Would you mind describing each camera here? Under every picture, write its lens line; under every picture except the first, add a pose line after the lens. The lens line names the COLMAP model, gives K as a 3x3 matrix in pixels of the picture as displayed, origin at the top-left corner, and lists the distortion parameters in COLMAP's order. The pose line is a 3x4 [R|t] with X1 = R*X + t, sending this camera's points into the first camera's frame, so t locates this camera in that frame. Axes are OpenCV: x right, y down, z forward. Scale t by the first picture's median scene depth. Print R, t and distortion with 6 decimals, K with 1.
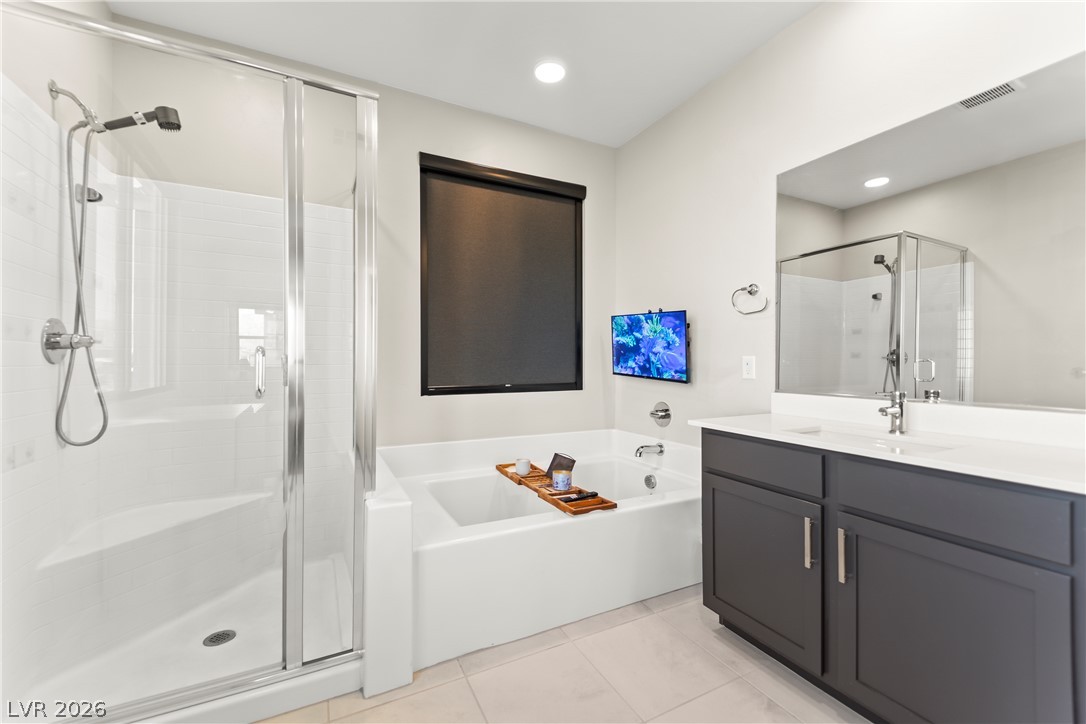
lens RADIAL K [[448.5, 0, 542.3], [0, 448.5, 355.6], [0, 0, 1]] dist [0.034377, -0.012119]
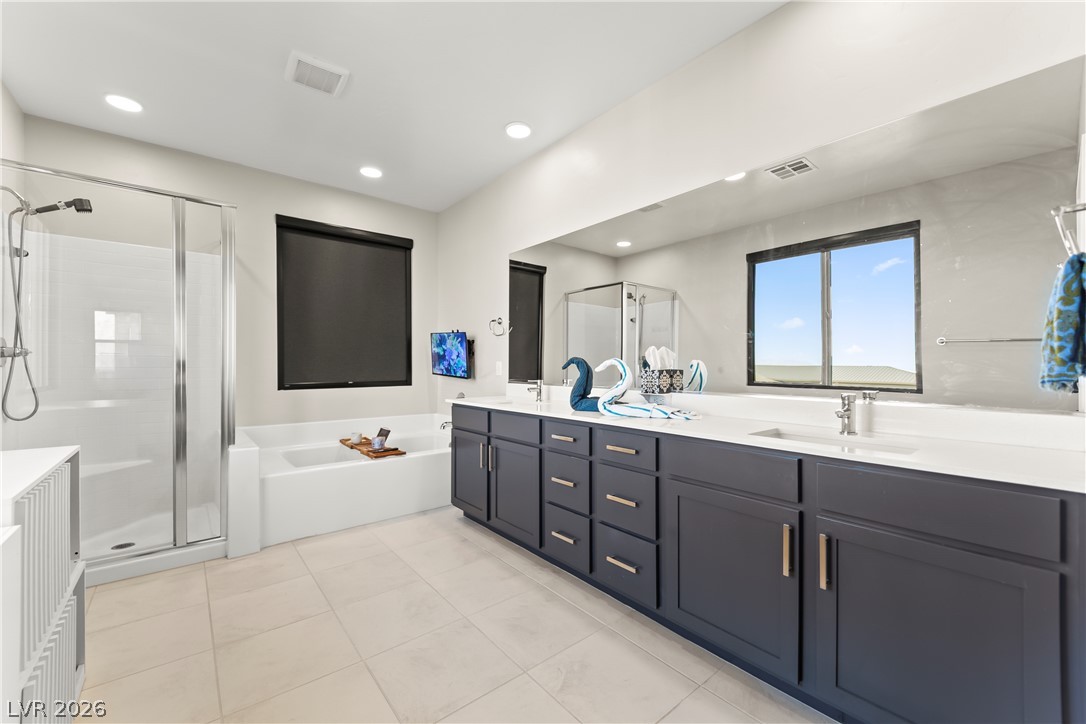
lens RADIAL K [[437.9, 0, 543.0], [0, 437.9, 362.0], [0, 0, 1]] dist [0.017134, -0.007932]
pose [[0.975668, -0.000432, 0.219251, 0.245809], [-0.000678, 0.999987, 0.004987, -0.004420], [-0.219250, -0.005014, 0.975656, -0.535999]]
